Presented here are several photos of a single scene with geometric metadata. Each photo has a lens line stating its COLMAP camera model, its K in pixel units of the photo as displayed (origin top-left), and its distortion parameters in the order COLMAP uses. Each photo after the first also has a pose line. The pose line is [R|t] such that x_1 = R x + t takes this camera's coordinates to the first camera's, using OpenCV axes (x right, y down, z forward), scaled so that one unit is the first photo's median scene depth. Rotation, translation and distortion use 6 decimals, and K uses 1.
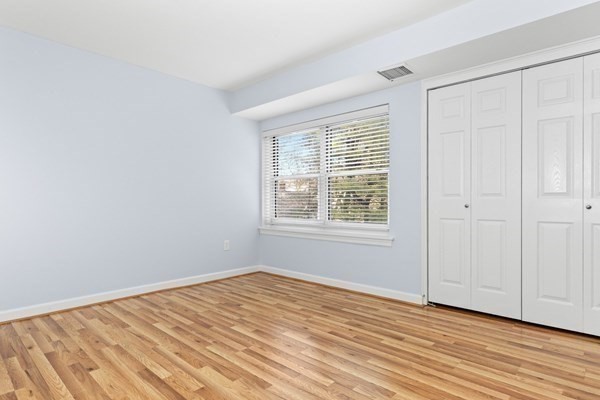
lens RADIAL K [[339.8, 0, 300.0], [0, 339.8, 200.0], [0, 0, 1]] dist [-0.002730, 0.000153]
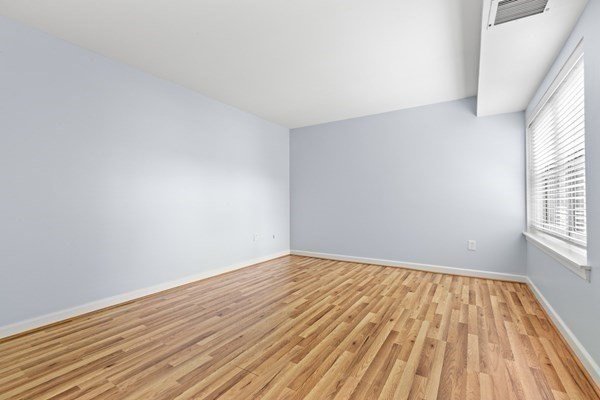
lens RADIAL K [[270.1, 0, 300.0], [0, 270.1, 200.0], [0, 0, 1]] dist [-0.000411, 0.000056]
pose [[0.190924, -0.003773, -0.981598, 0.784676], [-0.000246, 0.999992, -0.003891, 0.000081], [0.981605, 0.000984, 0.190921, 0.536796]]
